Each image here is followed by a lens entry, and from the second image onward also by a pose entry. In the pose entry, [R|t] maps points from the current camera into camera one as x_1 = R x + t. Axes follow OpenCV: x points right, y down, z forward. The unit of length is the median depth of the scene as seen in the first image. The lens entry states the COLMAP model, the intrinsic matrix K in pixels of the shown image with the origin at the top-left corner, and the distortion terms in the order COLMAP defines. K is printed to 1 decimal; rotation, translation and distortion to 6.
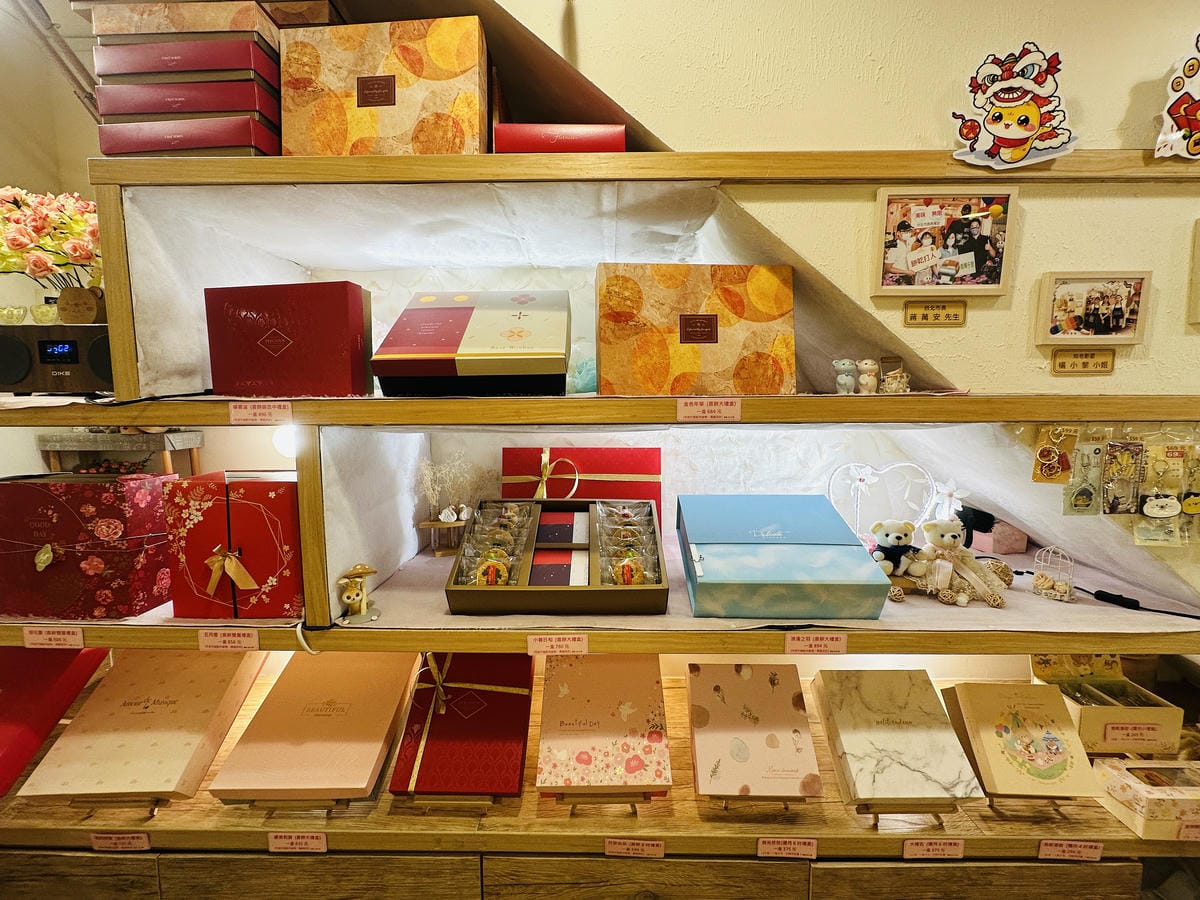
lens RADIAL K [[482.2, 0, 554.4], [0, 482.2, 423.4], [0, 0, 1]] dist [0.000829, -0.000556]
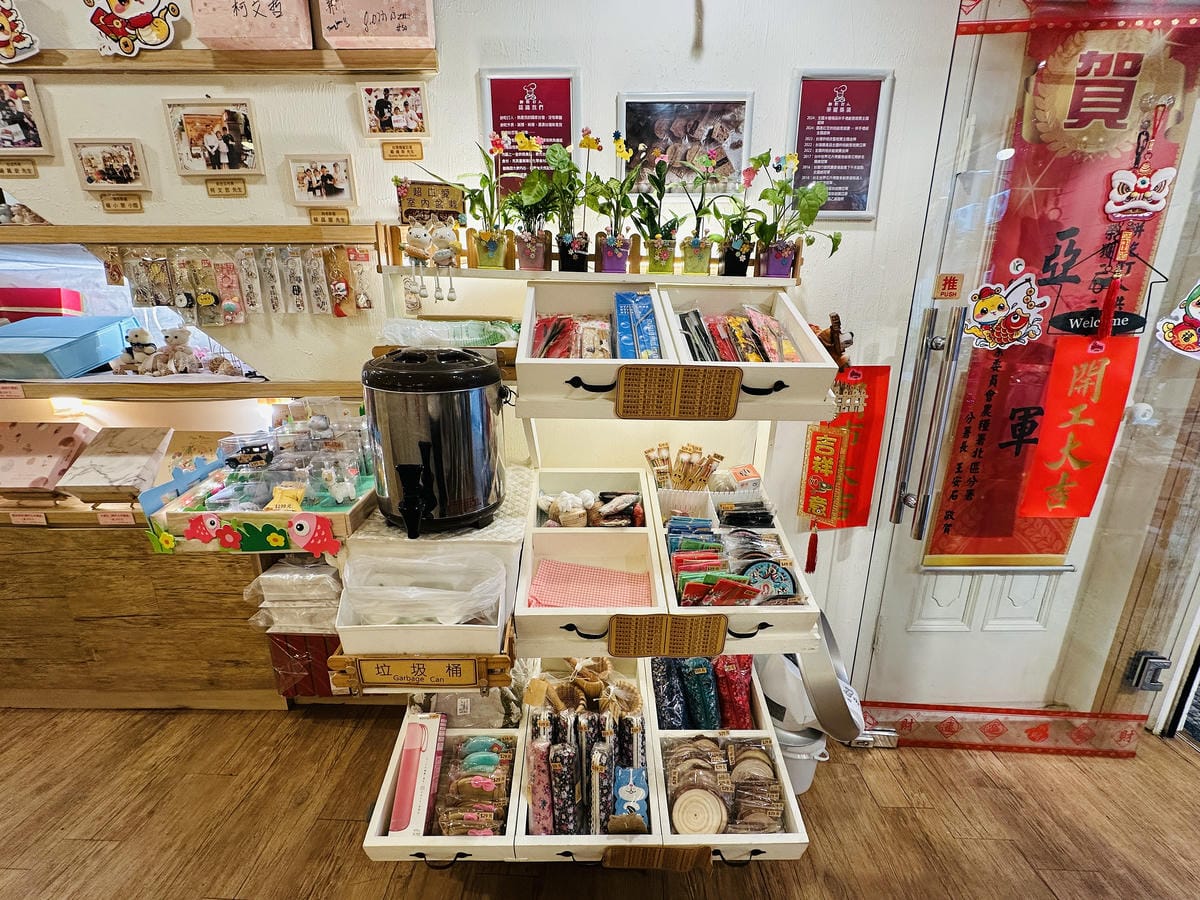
lens RADIAL K [[482.2, 0, 601.1], [0, 482.2, 448.4], [0, 0, 1]] dist [0.000829, -0.000556]
pose [[0.999695, -0.004166, 0.024344, 2.641650], [0.000205, 0.987037, 0.160493, 0.408904], [-0.024697, -0.160439, 0.986737, -0.705837]]
